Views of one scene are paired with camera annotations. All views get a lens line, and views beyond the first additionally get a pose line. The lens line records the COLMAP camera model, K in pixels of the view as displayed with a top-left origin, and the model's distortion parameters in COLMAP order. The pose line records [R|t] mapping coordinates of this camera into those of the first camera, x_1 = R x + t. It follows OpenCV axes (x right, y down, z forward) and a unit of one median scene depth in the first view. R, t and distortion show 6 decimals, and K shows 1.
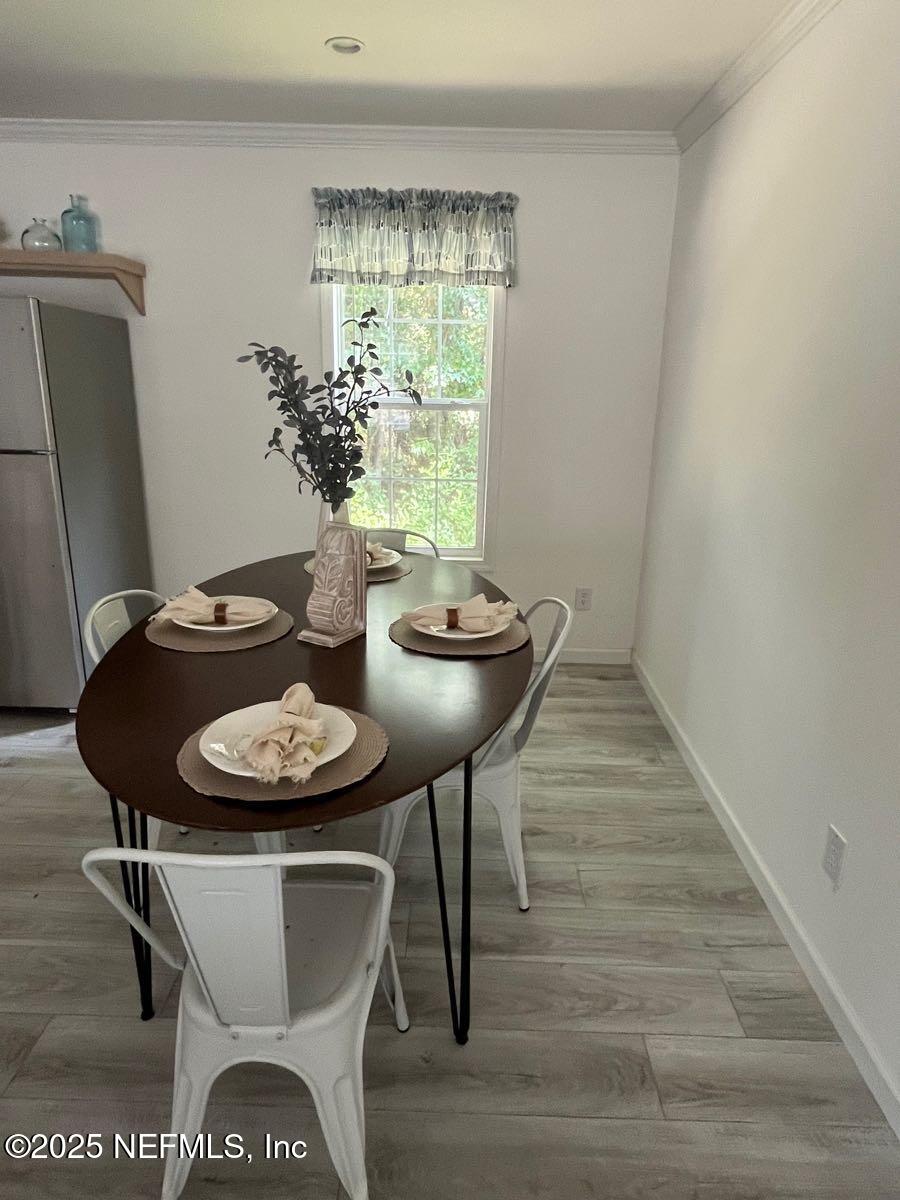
lens RADIAL K [[757.5, 0, 450.8], [0, 757.5, 576.9], [0, 0, 1]] dist [0.023831, 0.001016]
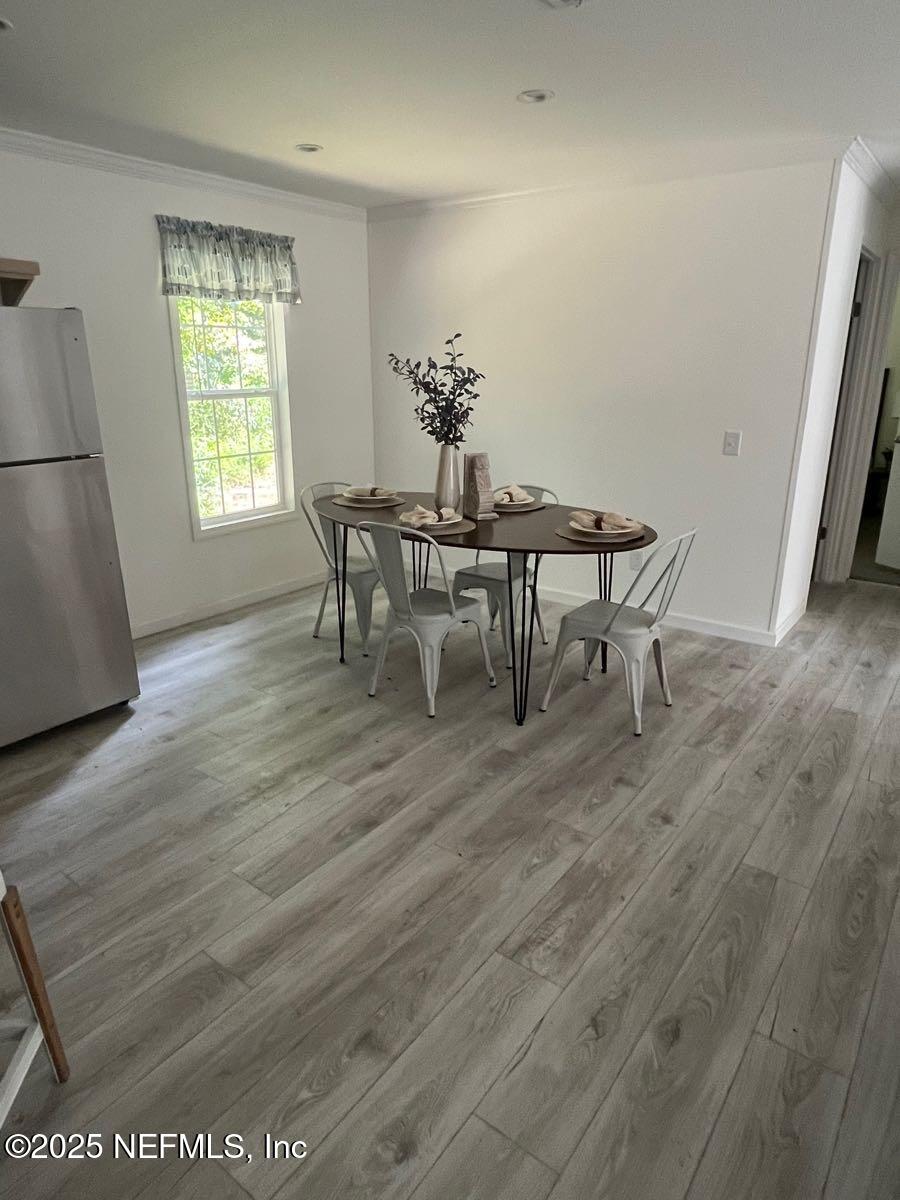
lens RADIAL K [[735.5, 0, 408.0], [0, 735.5, 604.2], [0, 0, 1]] dist [-0.004046, -0.000507]
pose [[0.609700, -0.269345, 0.745466, -0.950589], [0.234222, 0.959717, 0.155190, -0.014549], [-0.757235, 0.079985, 0.648226, 0.014700]]
